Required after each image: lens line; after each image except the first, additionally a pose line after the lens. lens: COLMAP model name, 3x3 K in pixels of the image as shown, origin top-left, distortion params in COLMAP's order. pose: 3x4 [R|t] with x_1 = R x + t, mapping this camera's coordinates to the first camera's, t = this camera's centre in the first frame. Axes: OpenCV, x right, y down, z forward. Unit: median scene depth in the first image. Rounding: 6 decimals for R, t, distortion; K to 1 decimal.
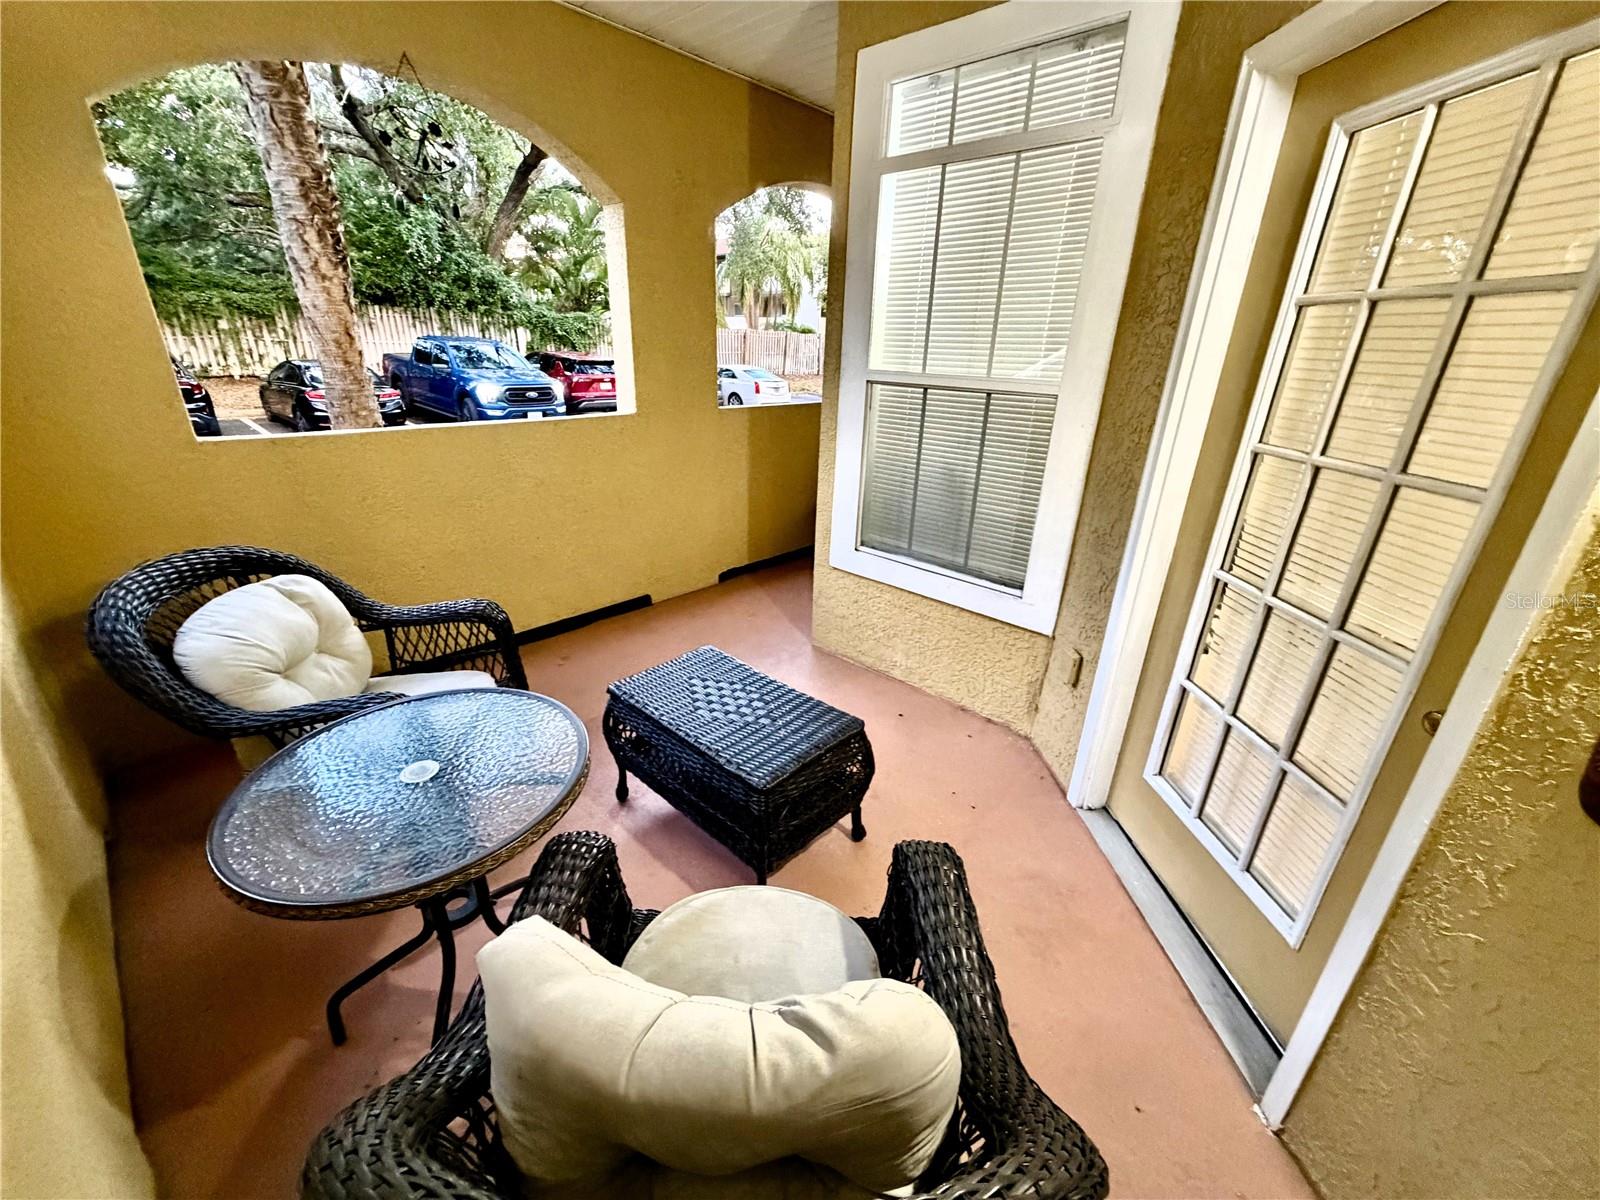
lens RADIAL K [[638.4, 0, 798.0], [0, 638.4, 599.4], [0, 0, 1]] dist [0.000073, 0.000049]
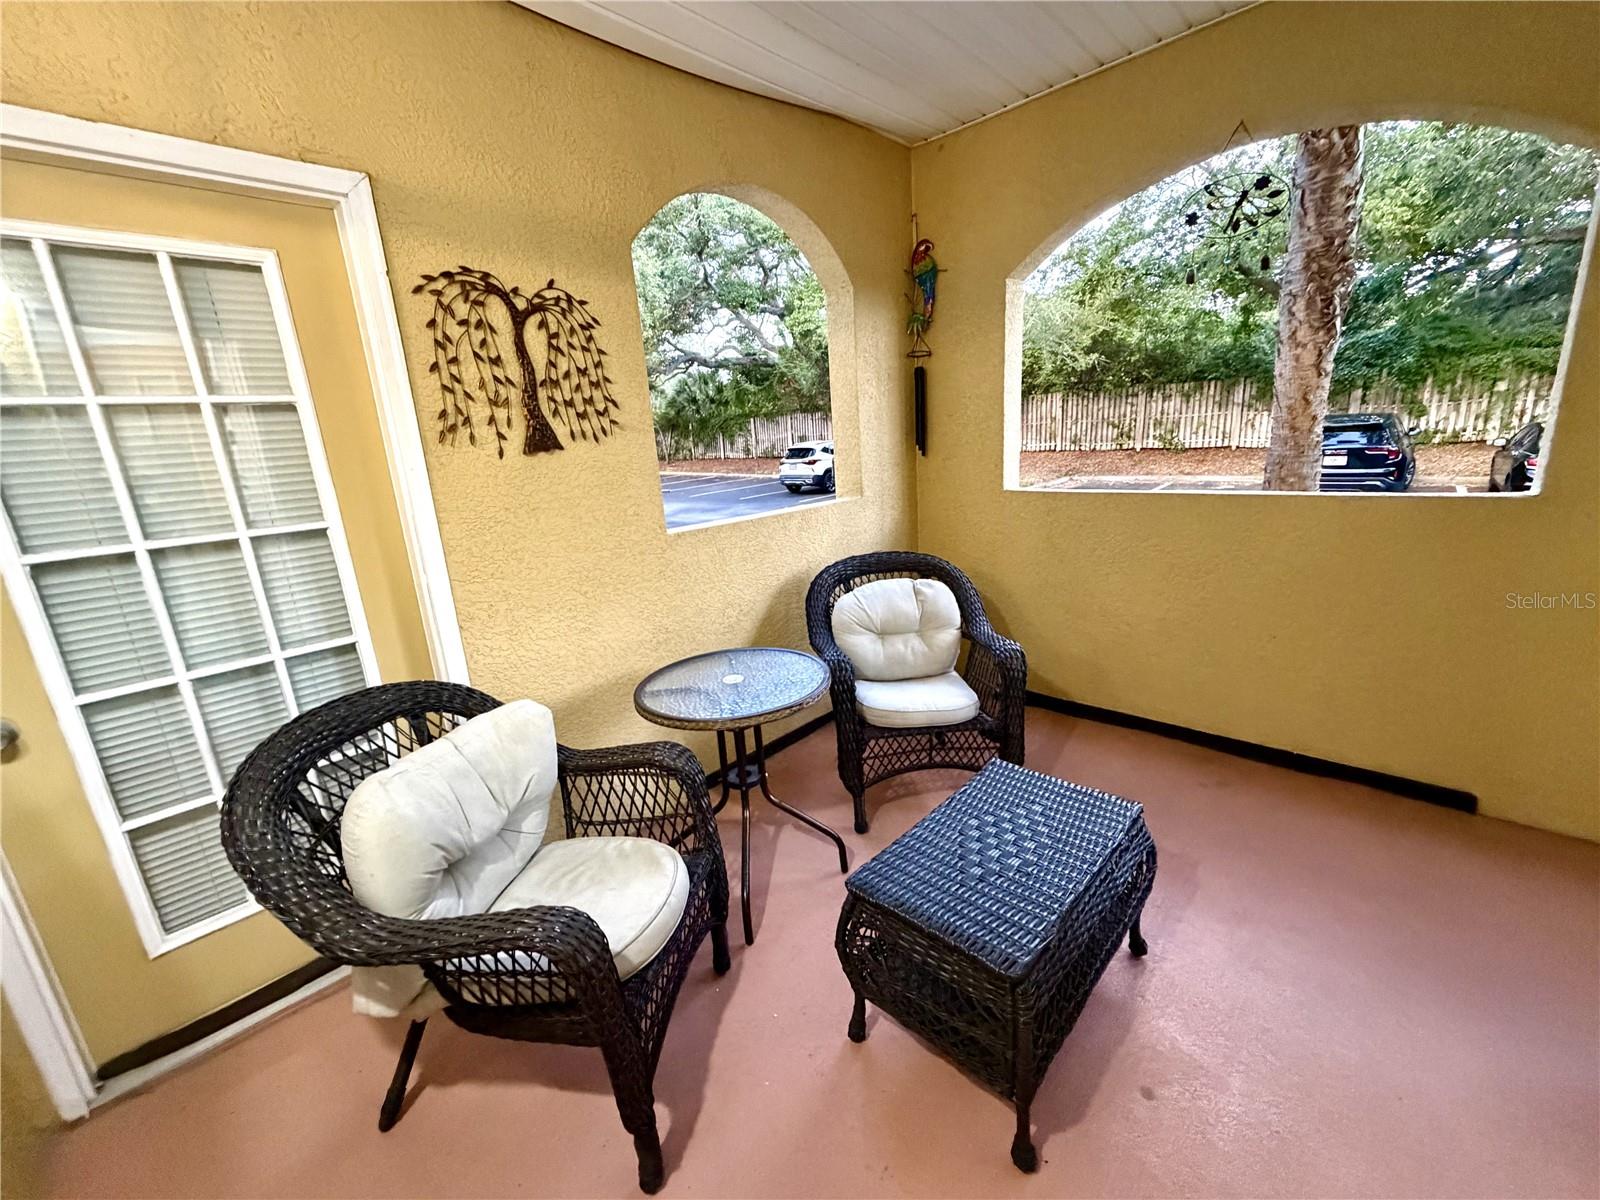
lens RADIAL K [[638.4, 0, 796.6], [0, 638.4, 600.4], [0, 0, 1]] dist [0.000073, 0.000049]
pose [[-0.021734, 0.222320, -0.974731, 0.138113], [-0.312461, 0.924612, 0.217856, -0.046722], [0.949682, 0.309301, 0.049371, 0.141232]]
